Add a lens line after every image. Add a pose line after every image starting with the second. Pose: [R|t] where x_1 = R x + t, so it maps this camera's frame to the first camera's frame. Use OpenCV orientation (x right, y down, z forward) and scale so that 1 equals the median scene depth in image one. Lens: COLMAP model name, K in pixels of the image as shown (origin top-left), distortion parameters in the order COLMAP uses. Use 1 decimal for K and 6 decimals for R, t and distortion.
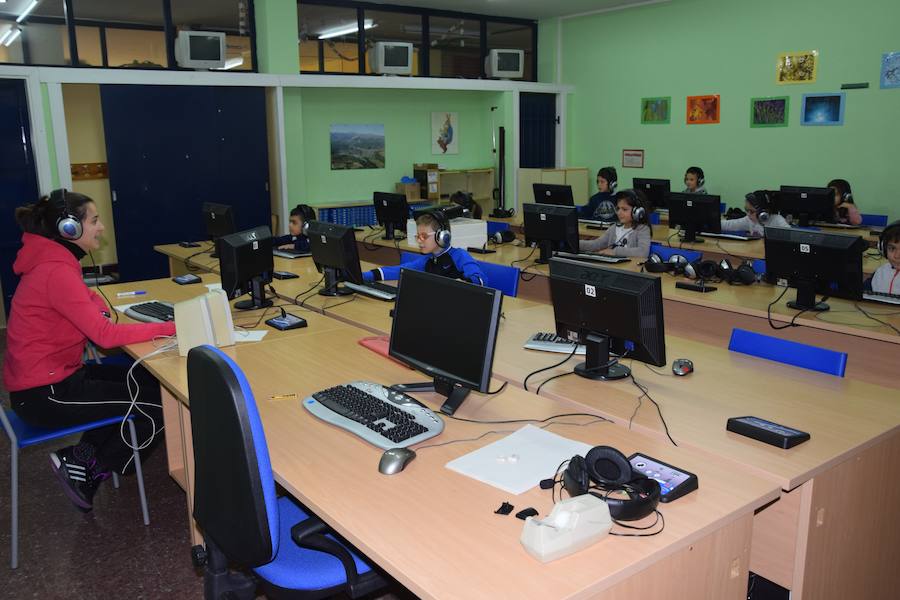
lens RADIAL K [[759.3, 0, 451.3], [0, 759.3, 296.4], [0, 0, 1]] dist [-0.137141, 0.159500]
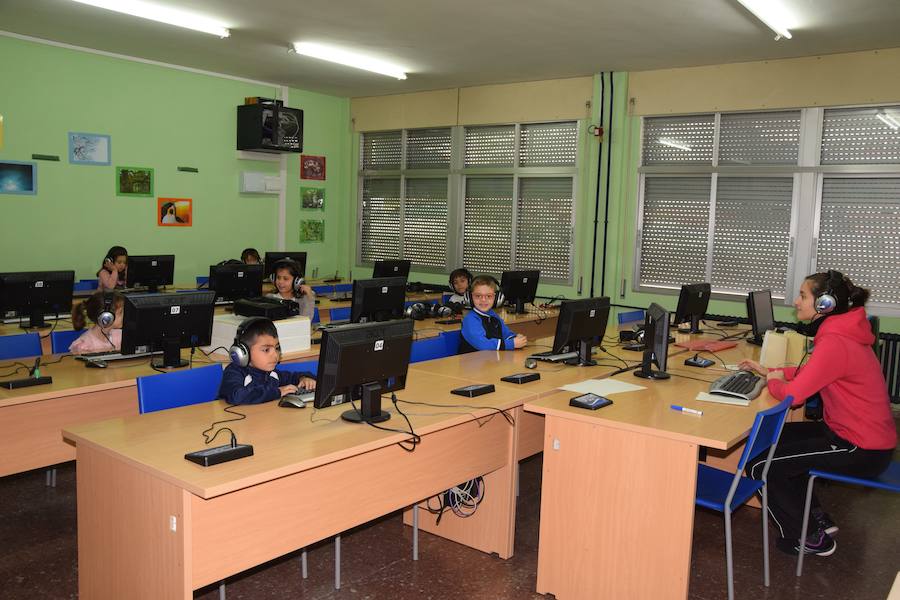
lens RADIAL K [[759.3, 0, 451.3], [0, 759.3, 296.4], [0, 0, 1]] dist [-0.137141, 0.159500]
pose [[-0.269175, -0.098621, 0.958028, -1.013626], [0.177161, 0.972698, 0.149908, -0.256163], [-0.946656, 0.210077, -0.244354, 1.278768]]
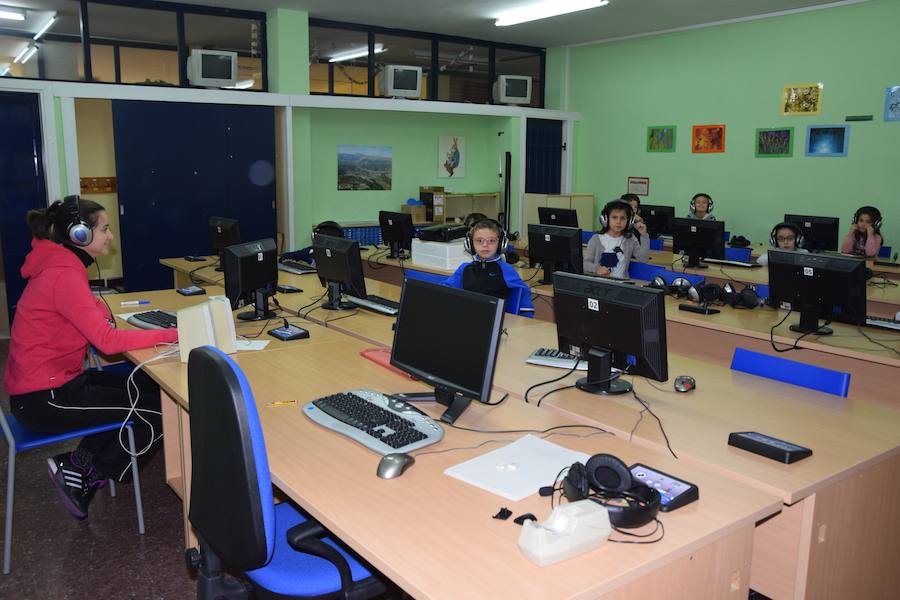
lens RADIAL K [[759.3, 0, 451.3], [0, 759.3, 296.4], [0, 0, 1]] dist [-0.137141, 0.159500]
pose [[0.999725, 0.022917, -0.005050, 0.000721], [-0.023100, 0.998941, -0.039783, 0.018720], [0.004133, 0.039889, 0.999196, -0.000730]]
